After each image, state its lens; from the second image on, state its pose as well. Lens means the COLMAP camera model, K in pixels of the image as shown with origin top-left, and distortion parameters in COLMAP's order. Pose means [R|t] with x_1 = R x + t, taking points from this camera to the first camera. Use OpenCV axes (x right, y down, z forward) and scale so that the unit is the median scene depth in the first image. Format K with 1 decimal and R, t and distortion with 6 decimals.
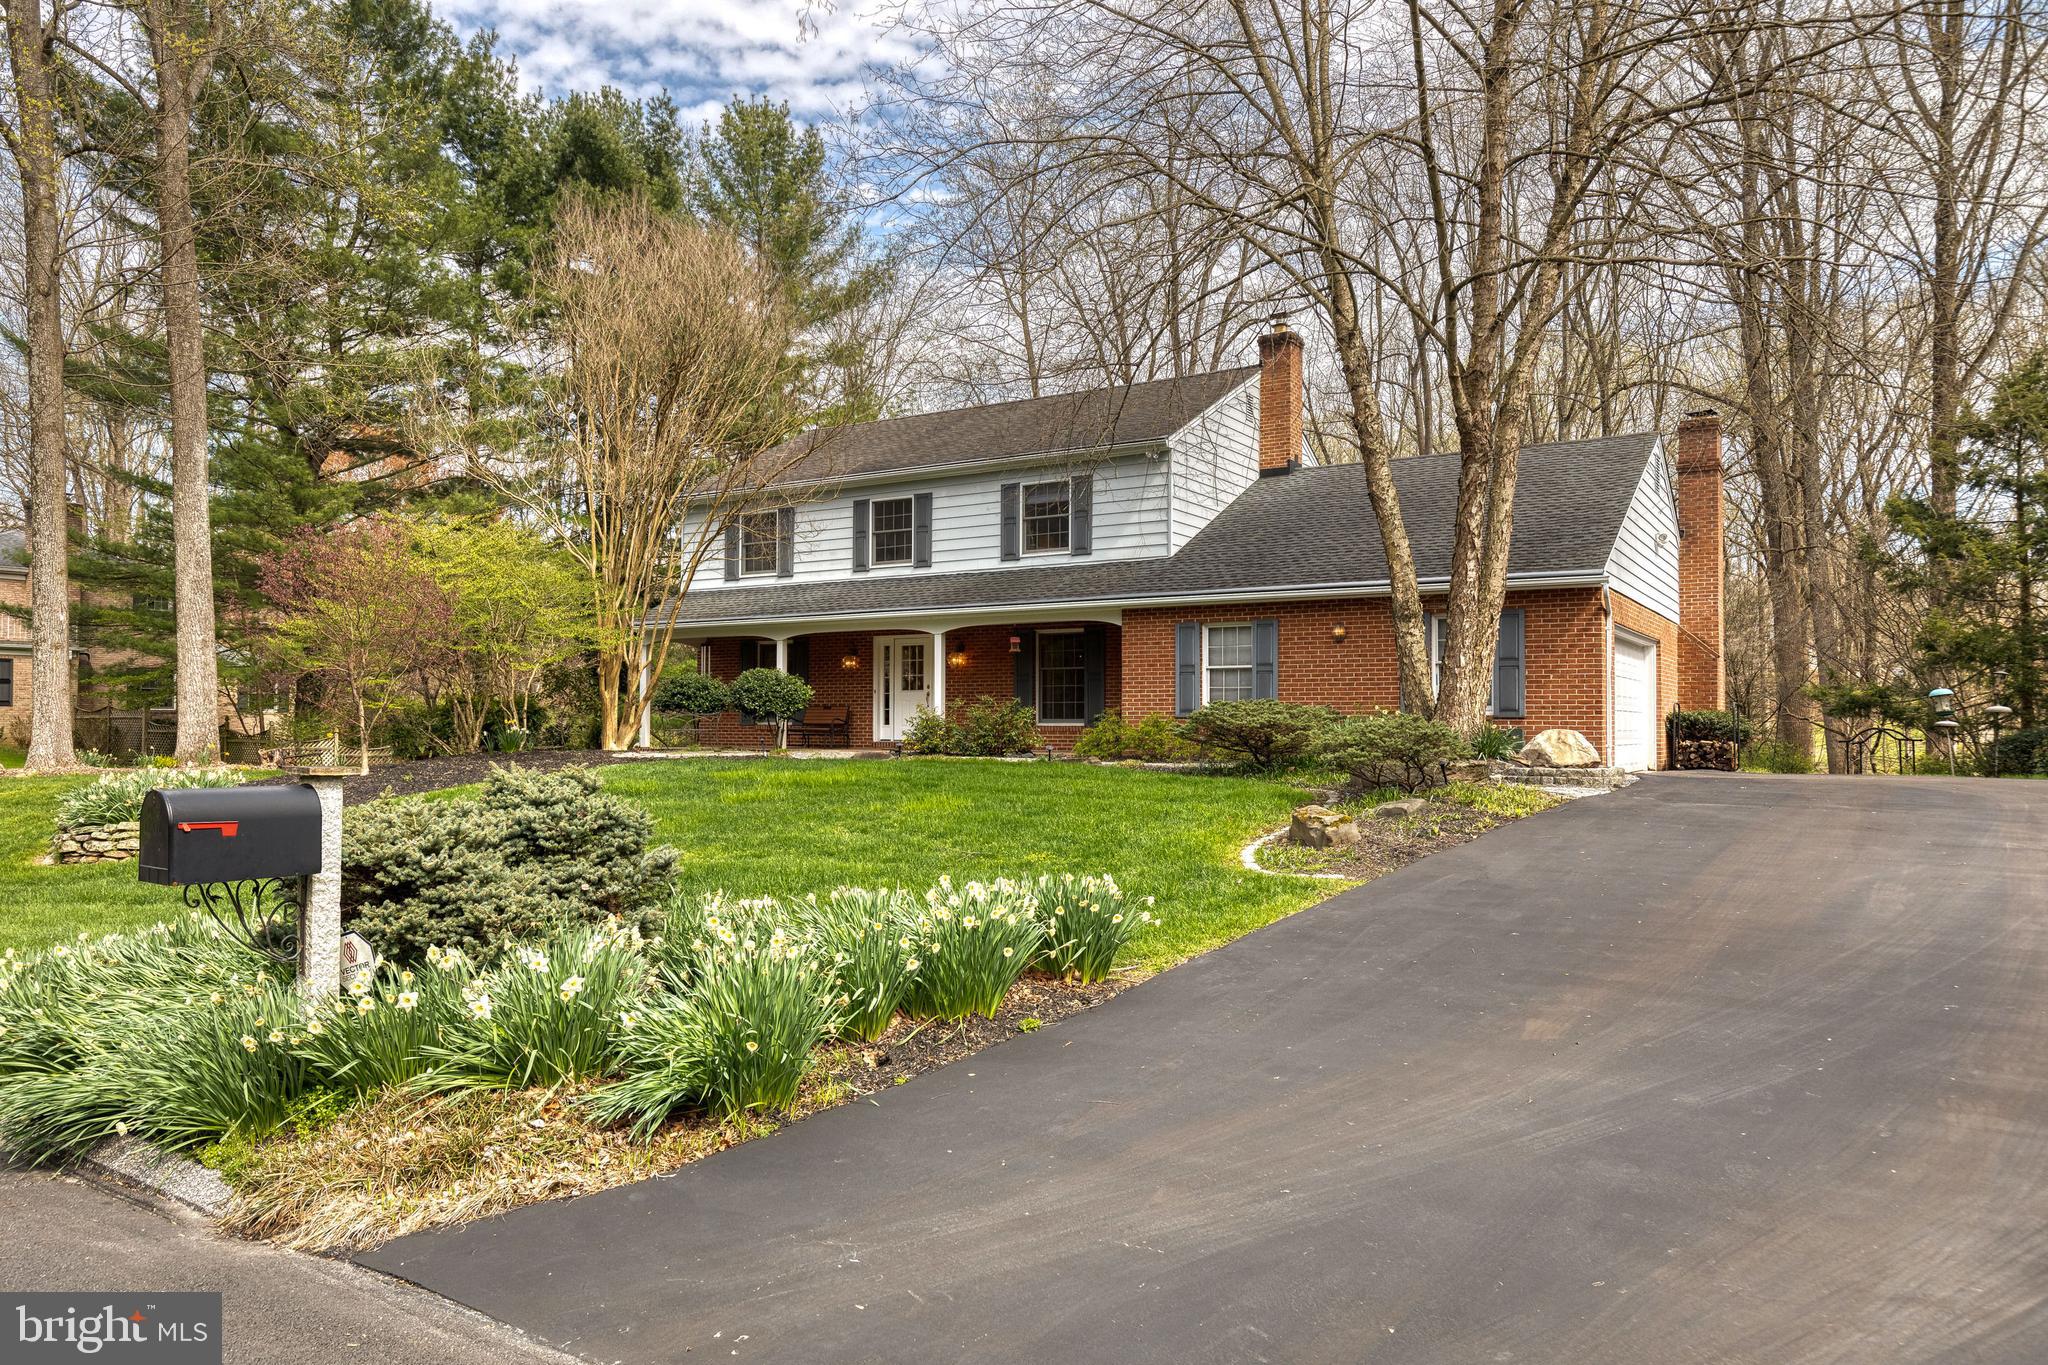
lens RADIAL K [[1366.3, 0, 967.7], [0, 1366.3, 690.2], [0, 0, 1]] dist [-0.000397, 0.000007]
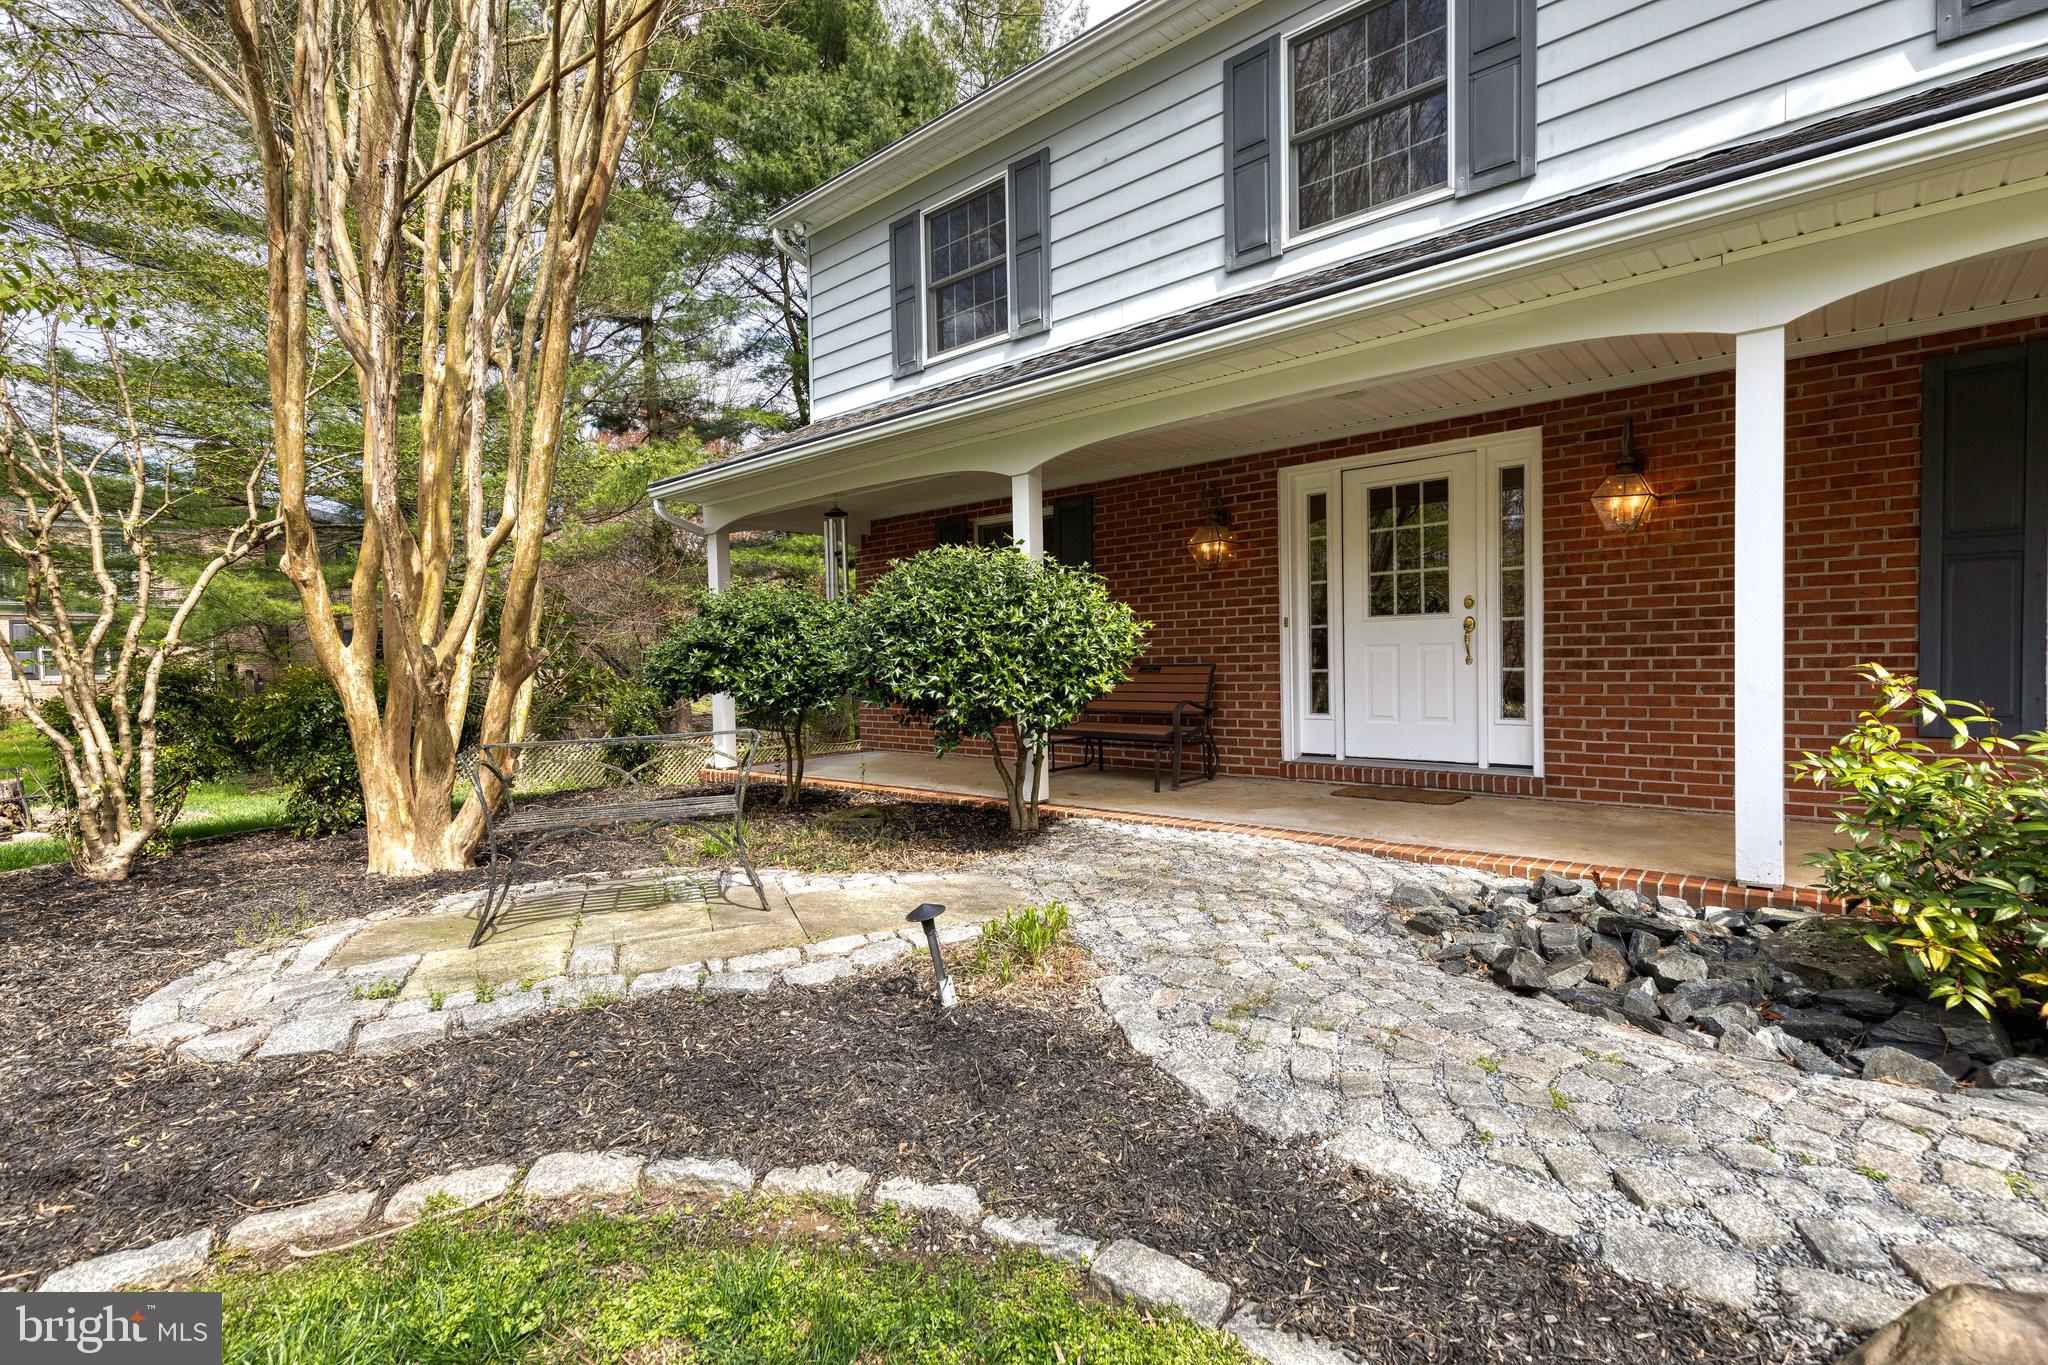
lens RADIAL K [[912.6, 0, 1042.9], [0, 912.6, 680.0], [0, 0, 1]] dist [0.003251, -0.000005]
pose [[0.993628, -0.023381, -0.110261, -0.114855], [0.029188, 0.998254, 0.051348, 0.002123], [0.108868, -0.054239, 0.992575, 0.820362]]
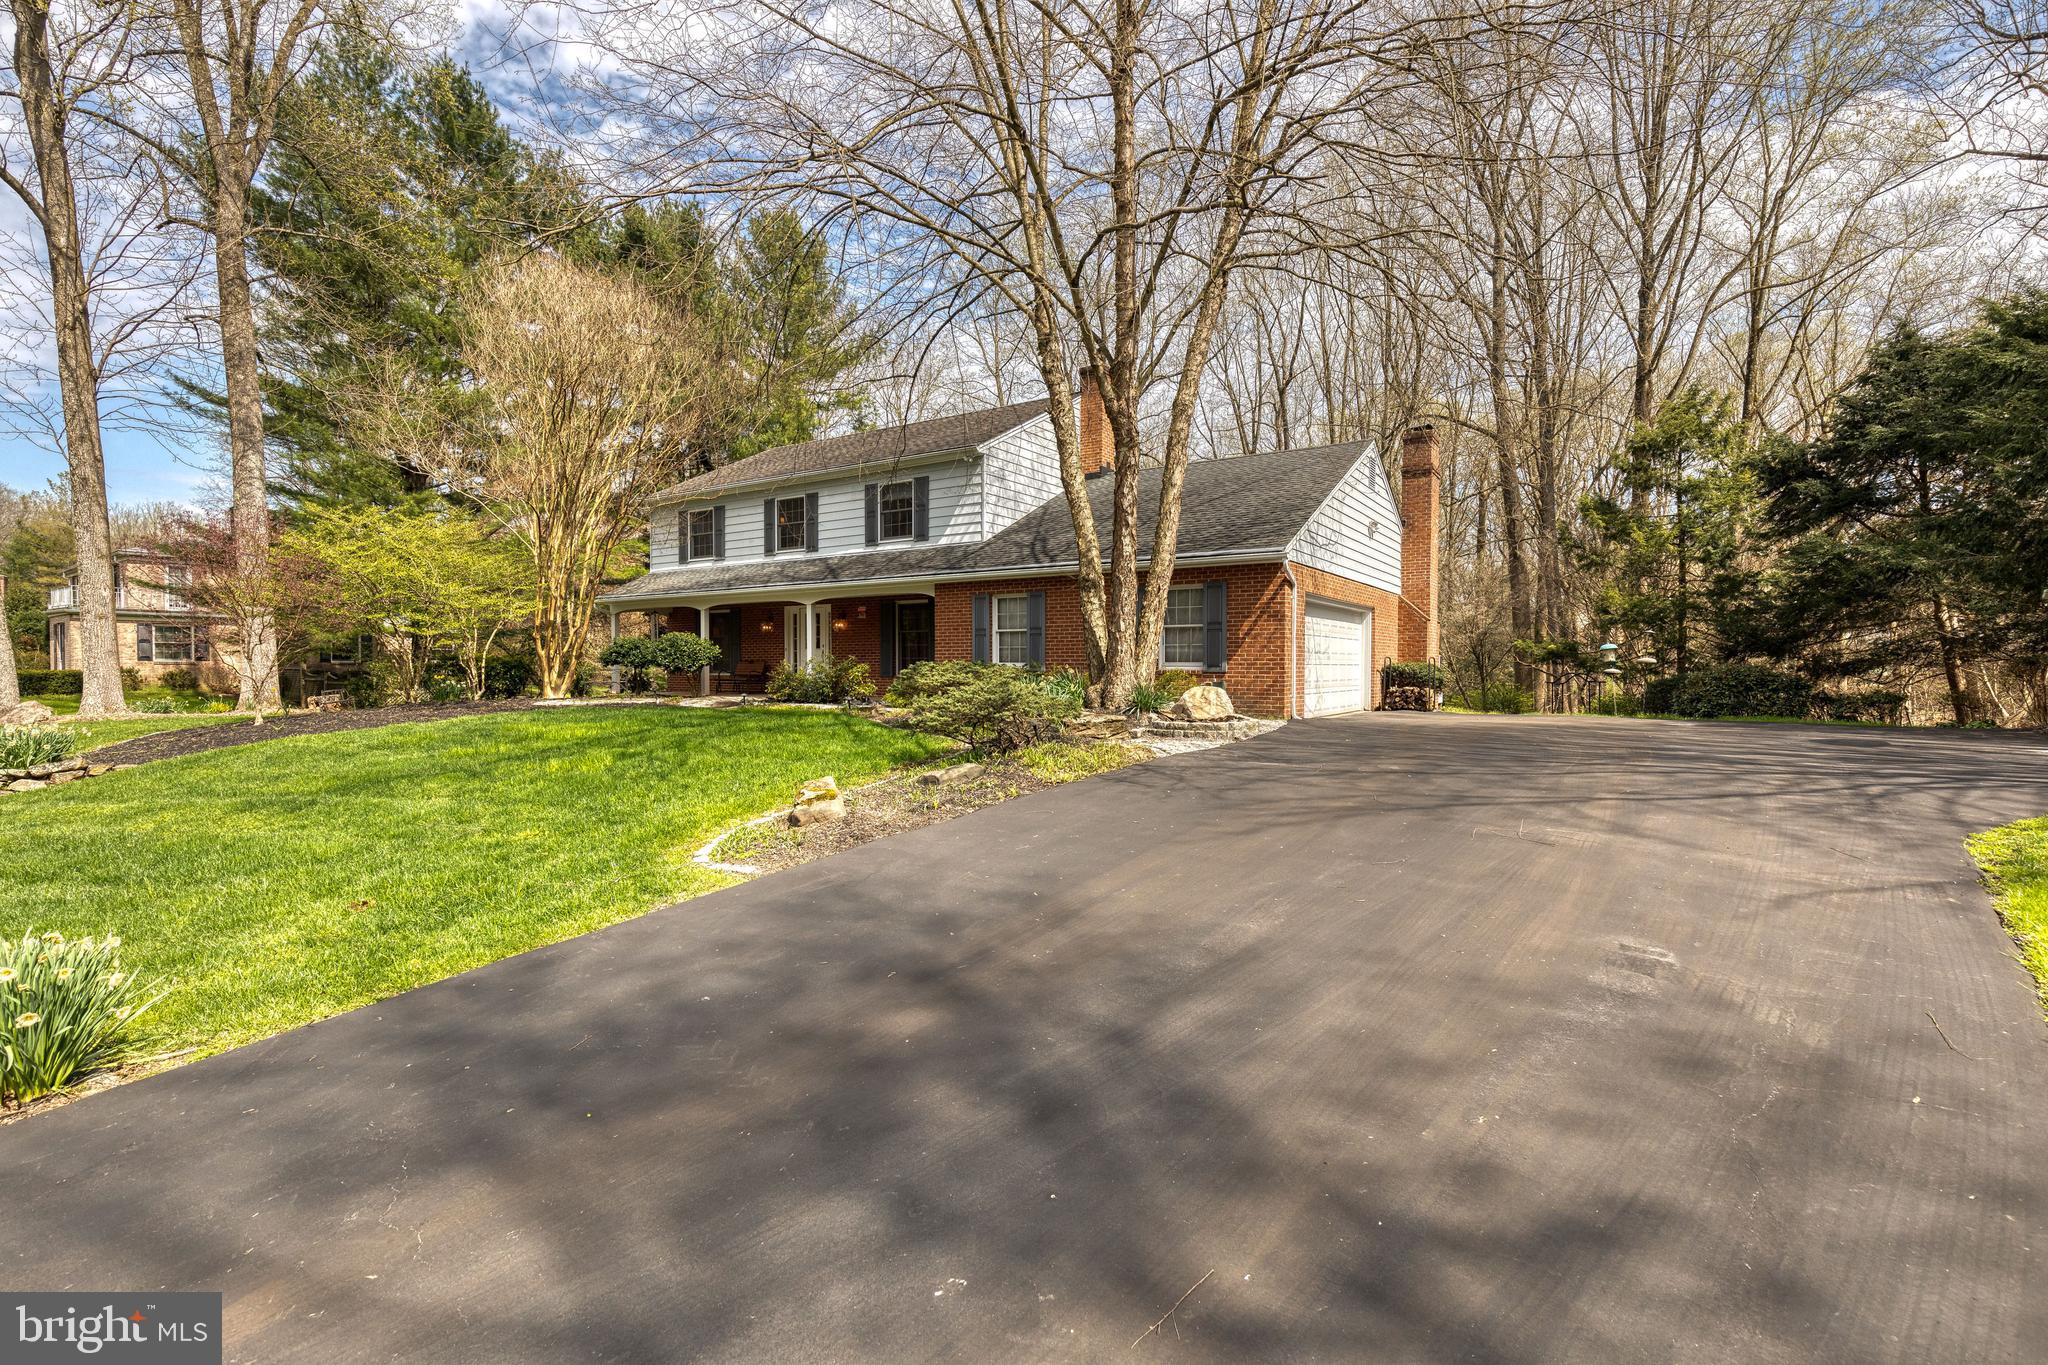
lens RADIAL K [[912.6, 0, 1042.9], [0, 912.6, 680.0], [0, 0, 1]] dist [0.003251, -0.000005]
pose [[0.999883, -0.003958, 0.014785, 0.175046], [0.003361, 0.999187, 0.040167, -0.004659], [-0.014932, -0.040113, 0.999084, 0.151452]]
